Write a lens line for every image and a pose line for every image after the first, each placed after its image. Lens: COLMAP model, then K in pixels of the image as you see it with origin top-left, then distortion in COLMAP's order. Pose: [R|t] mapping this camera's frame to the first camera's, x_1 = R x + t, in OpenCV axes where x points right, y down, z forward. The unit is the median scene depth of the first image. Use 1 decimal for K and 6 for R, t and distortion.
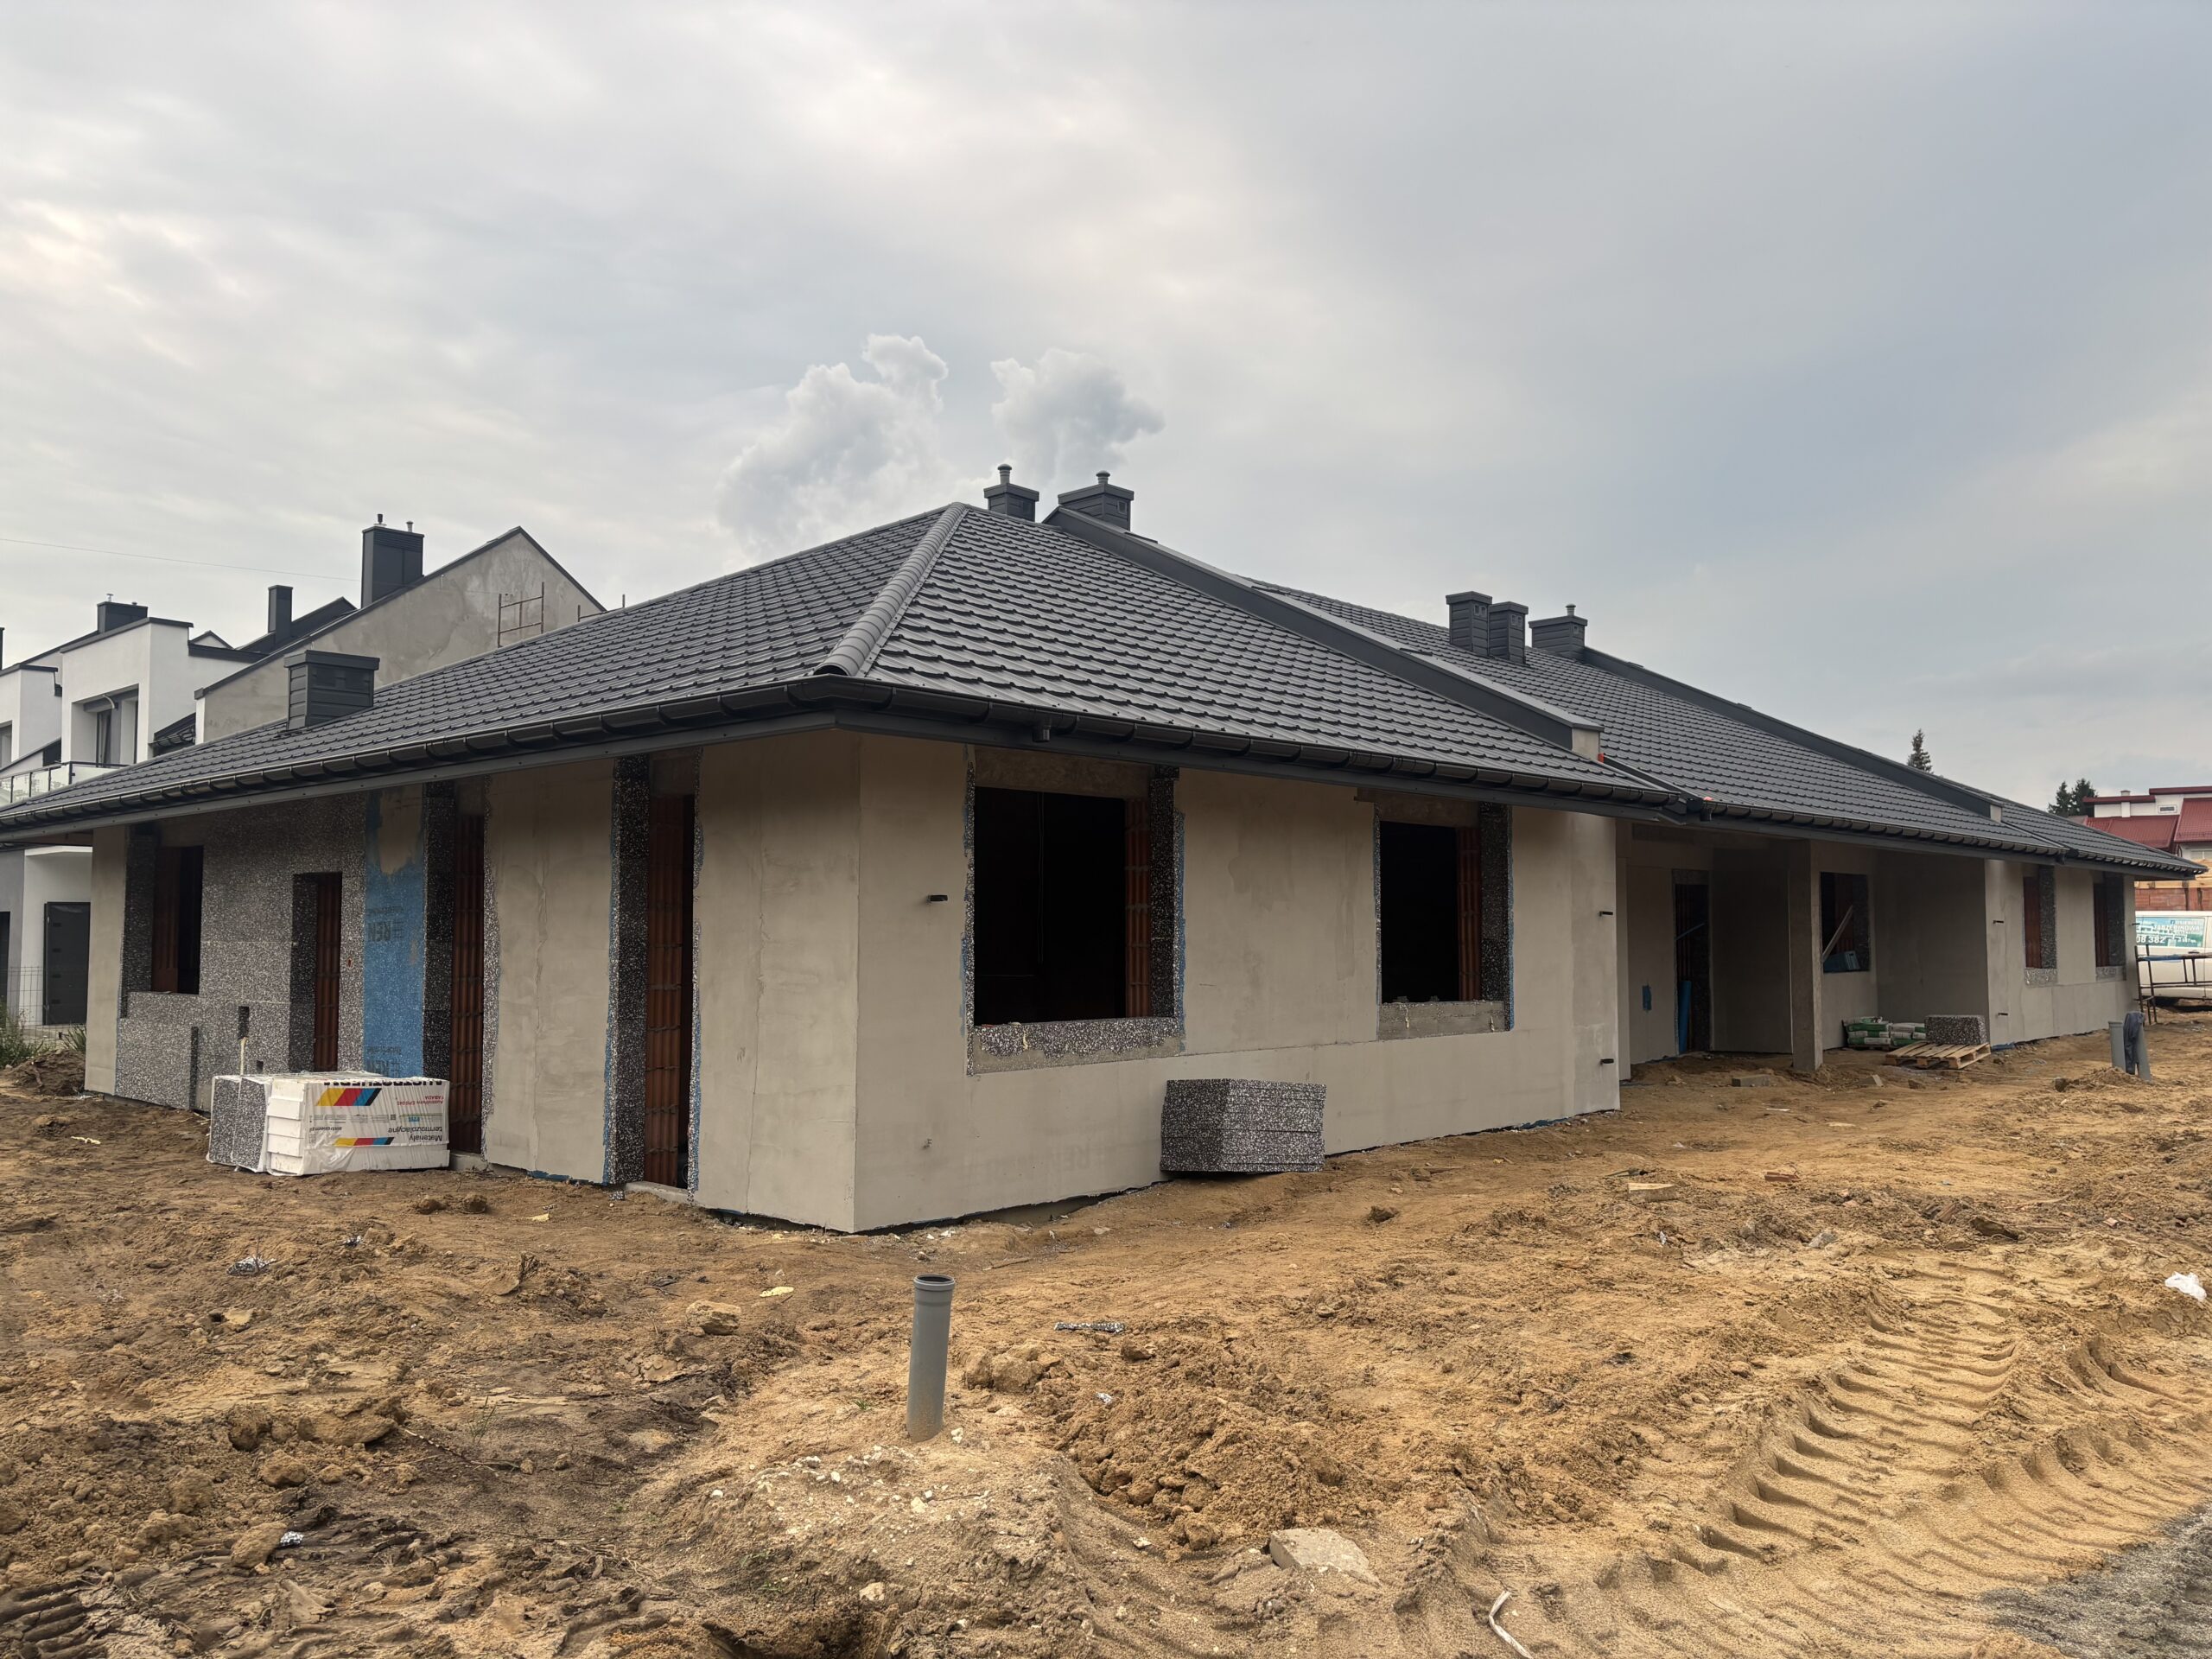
lens RADIAL K [[1673.6, 0, 1098.6], [0, 1673.6, 832.6], [0, 0, 1]] dist [0.084070, -0.090370]
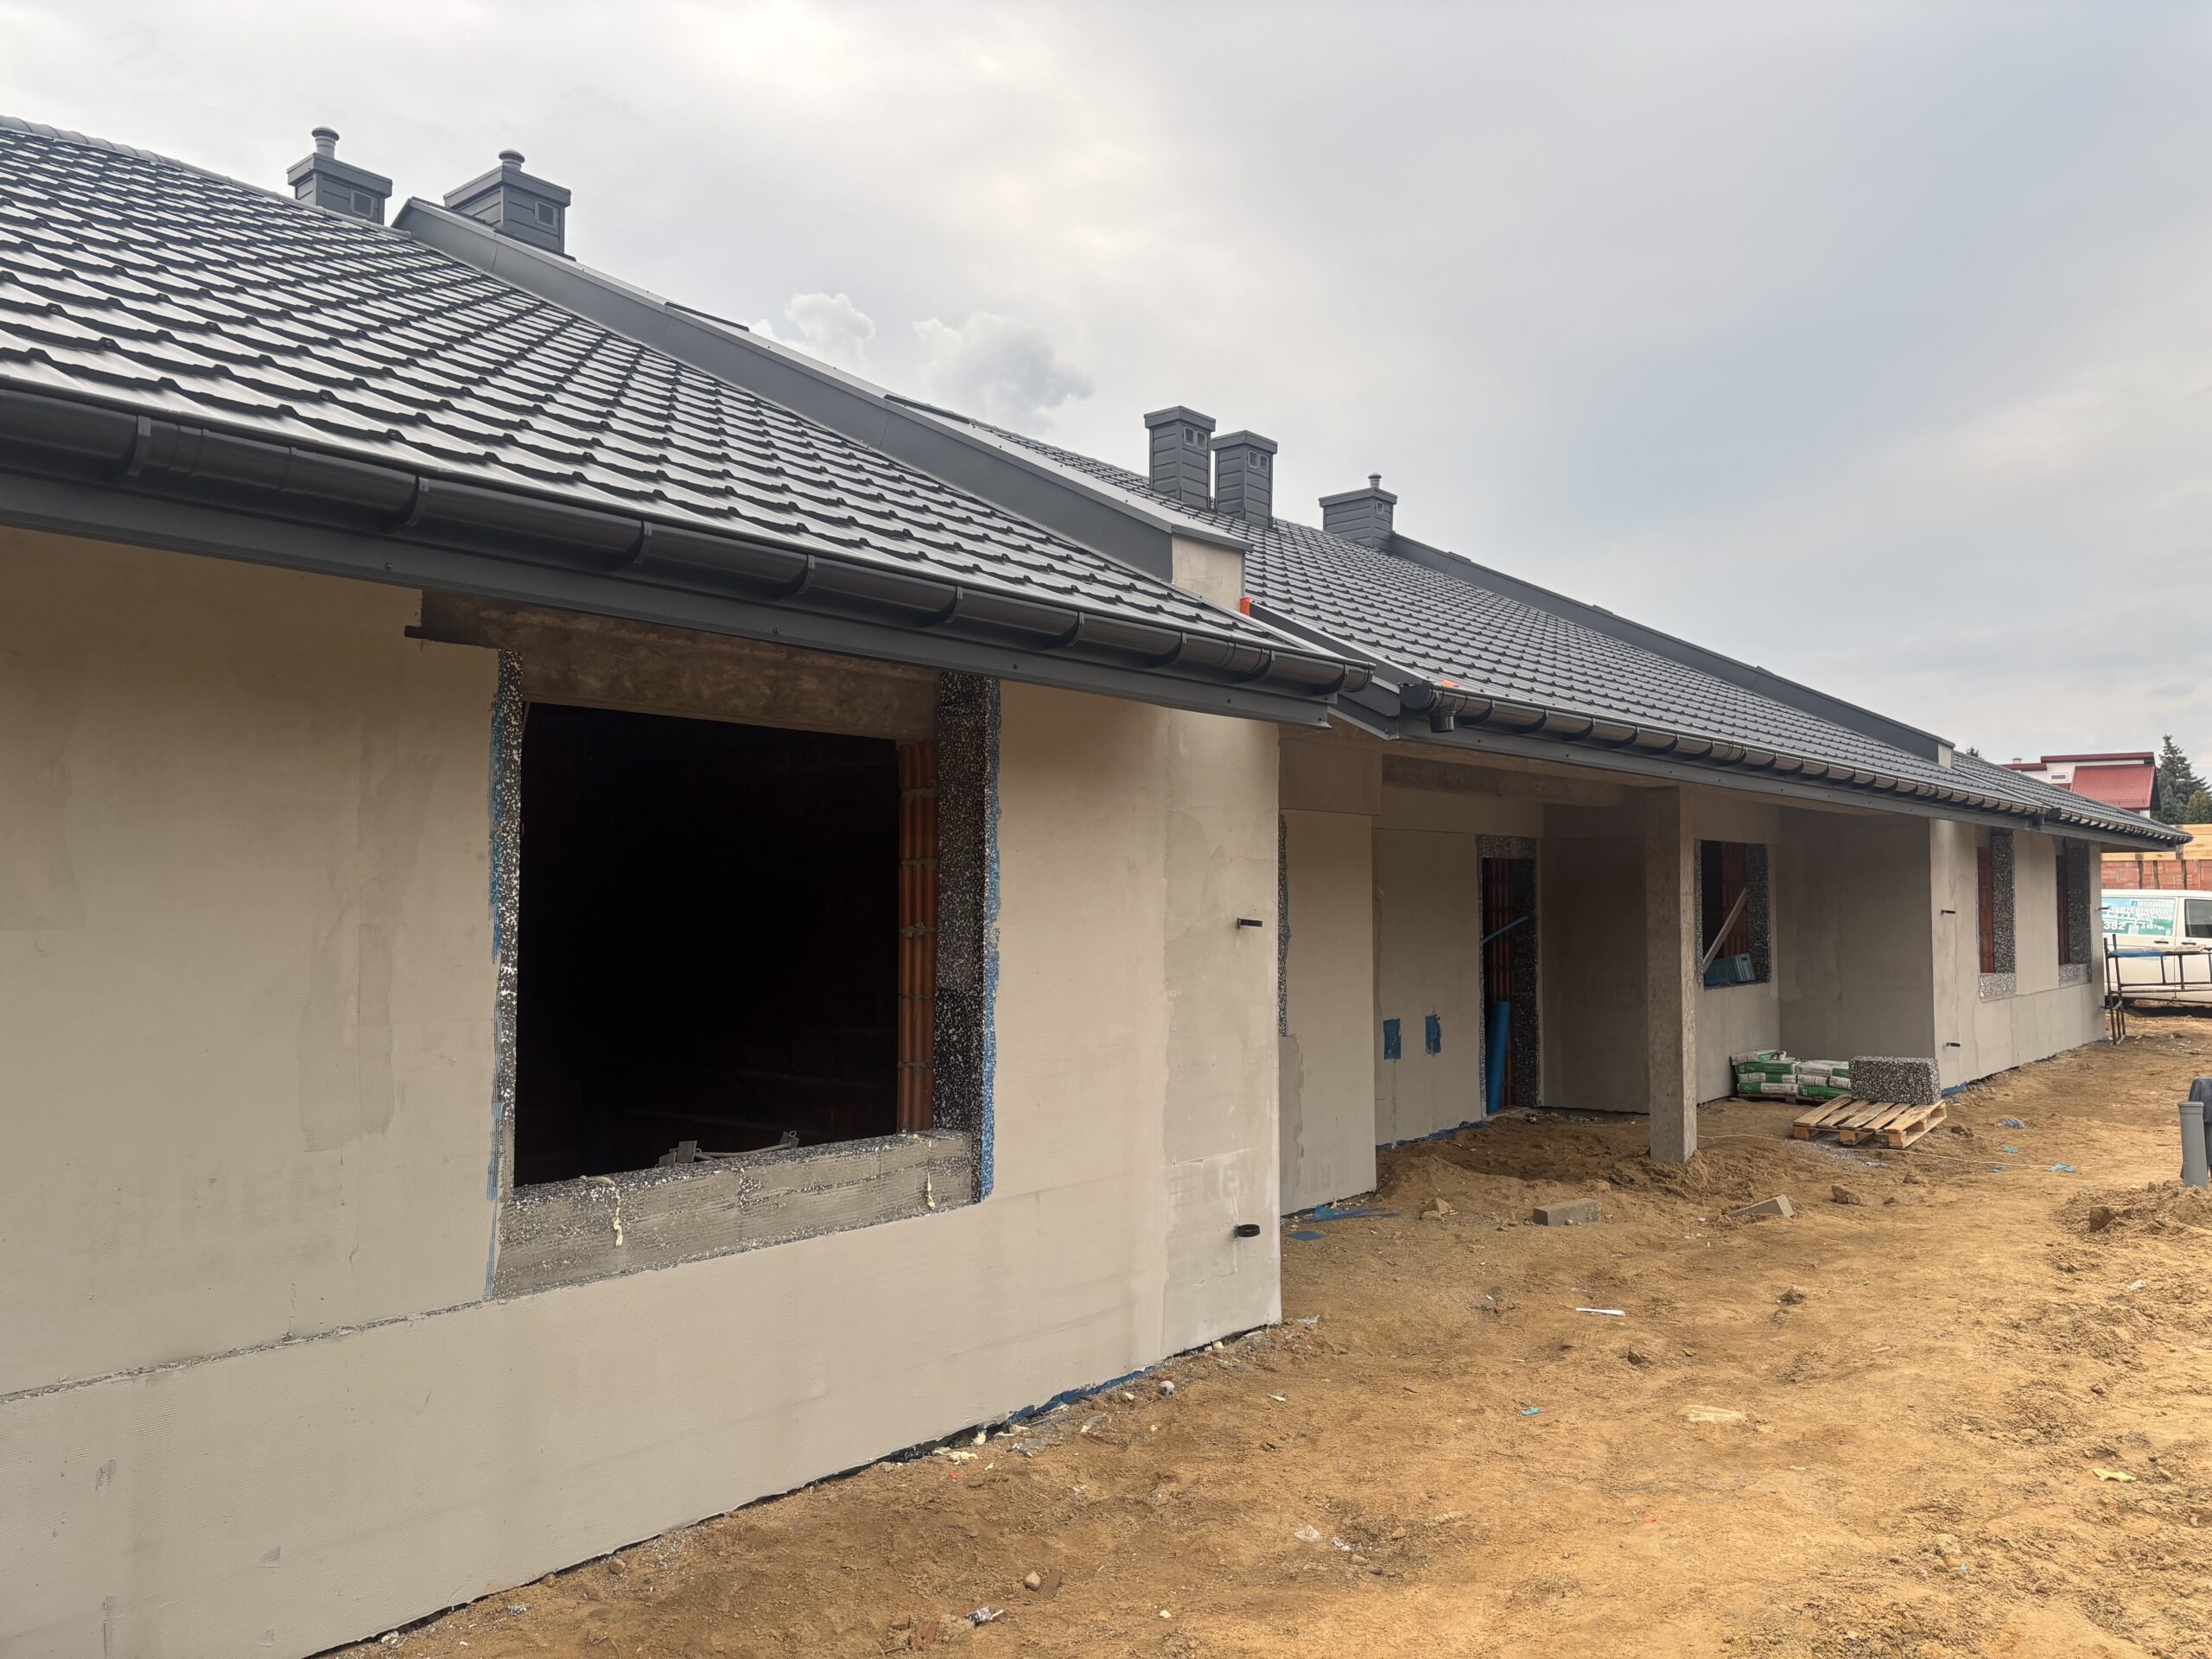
lens RADIAL K [[1727.0, 0, 1106.0], [0, 1727.0, 829.5], [0, 0, 1]] dist [0.194561, -0.421675]
pose [[0.997714, 0.000678, 0.067571, 0.146362], [-0.001797, 0.999862, 0.016504, 0.008095], [-0.067551, -0.016587, 0.997578, 0.325898]]
